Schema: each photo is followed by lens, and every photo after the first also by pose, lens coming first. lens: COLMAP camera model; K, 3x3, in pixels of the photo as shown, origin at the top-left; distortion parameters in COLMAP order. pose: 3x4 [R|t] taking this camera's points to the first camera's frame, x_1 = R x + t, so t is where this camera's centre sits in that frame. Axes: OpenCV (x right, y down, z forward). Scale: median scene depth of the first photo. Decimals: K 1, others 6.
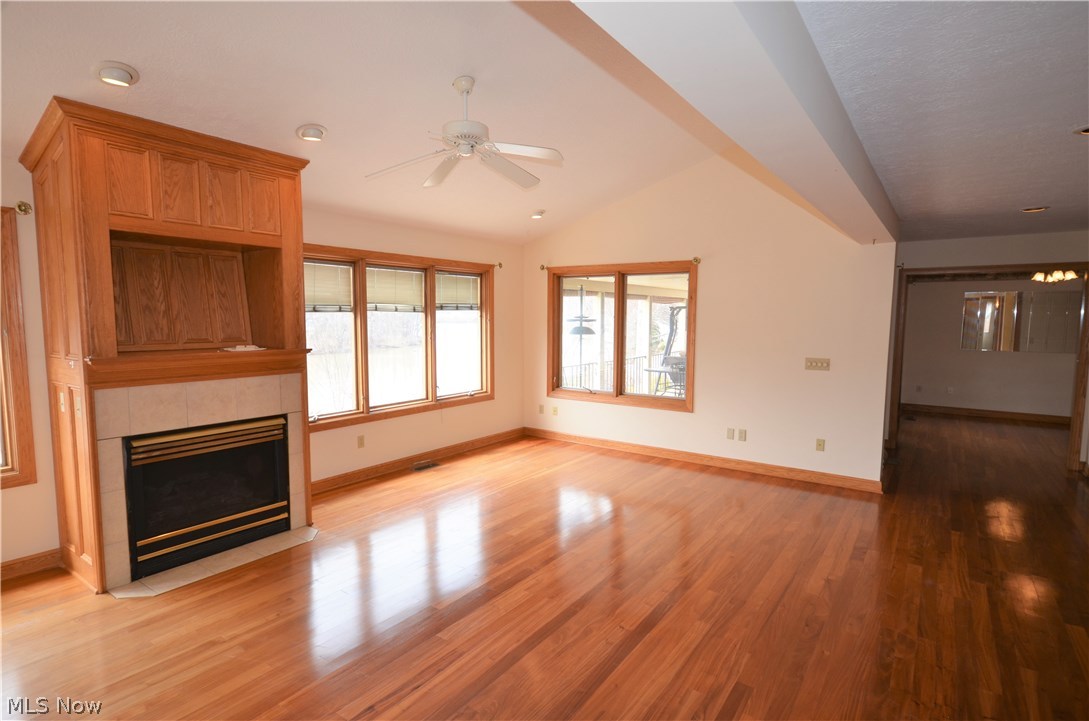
lens RADIAL K [[564.1, 0, 540.3], [0, 564.1, 366.5], [0, 0, 1]] dist [0.021214, -0.000234]
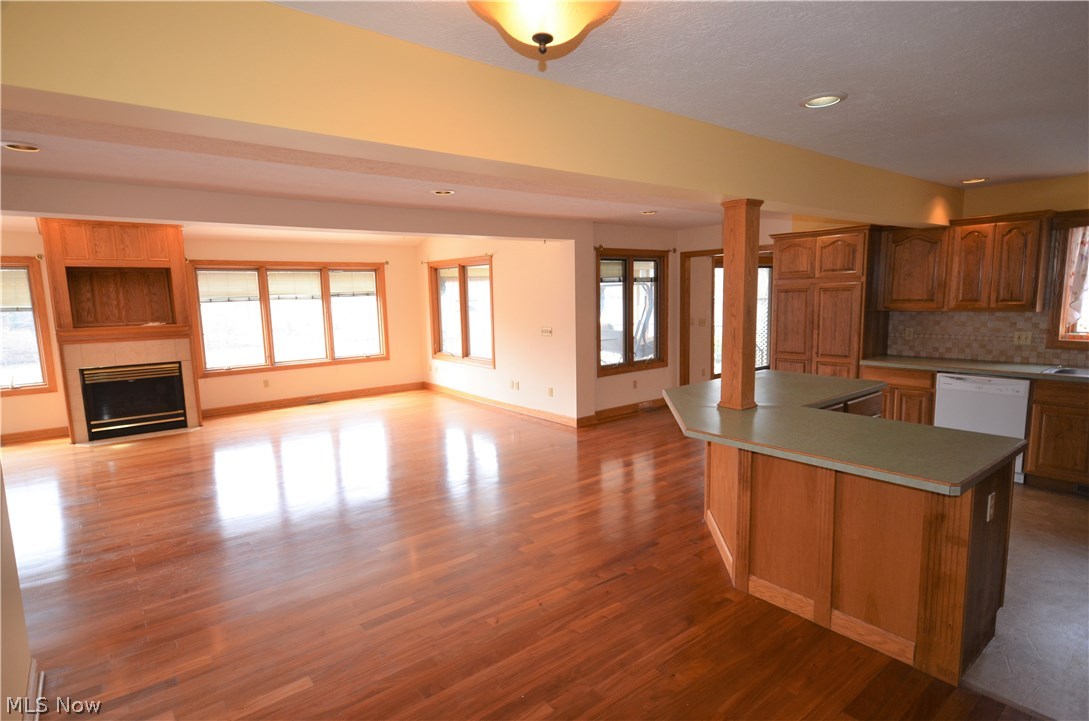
lens RADIAL K [[564.1, 0, 540.3], [0, 564.1, 366.5], [0, 0, 1]] dist [0.021214, -0.000234]
pose [[0.960695, 0.009242, -0.277453, 0.833284], [0.002870, 0.999062, 0.043214, 0.019208], [0.277593, -0.042312, 0.959767, -0.292529]]
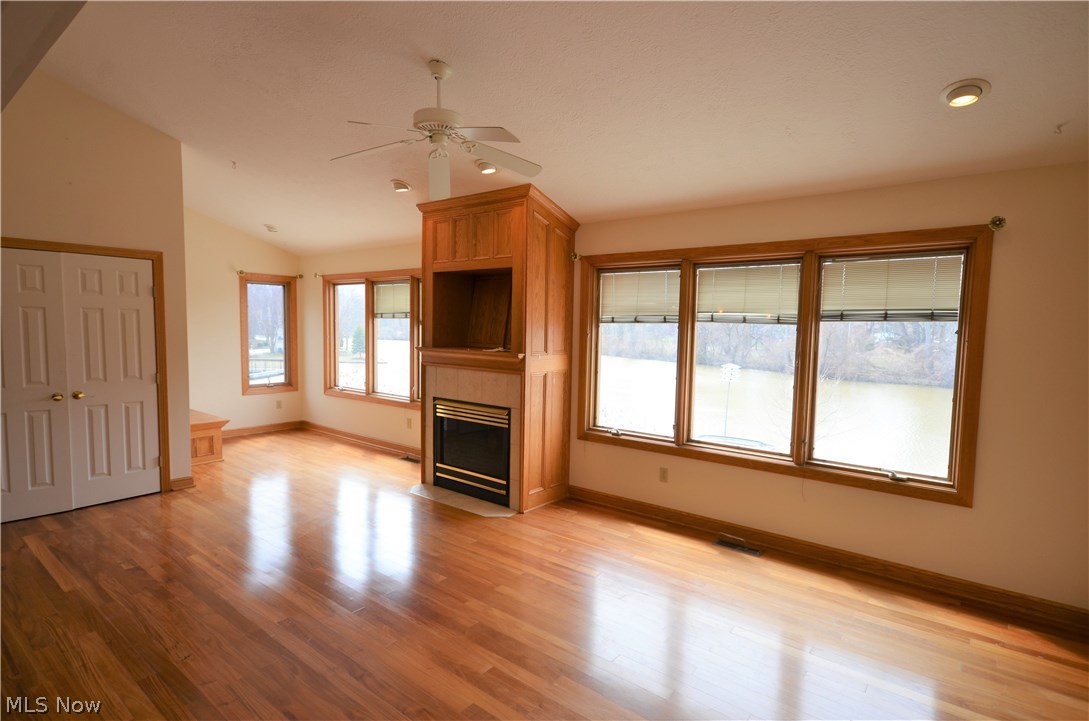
lens RADIAL K [[564.1, 0, 540.3], [0, 564.1, 366.5], [0, 0, 1]] dist [0.021214, -0.000234]
pose [[-0.063143, 0.073653, -0.995283, 0.520534], [-0.106327, 0.991101, 0.080089, -0.075626], [0.992324, 0.110883, -0.054749, 0.824984]]
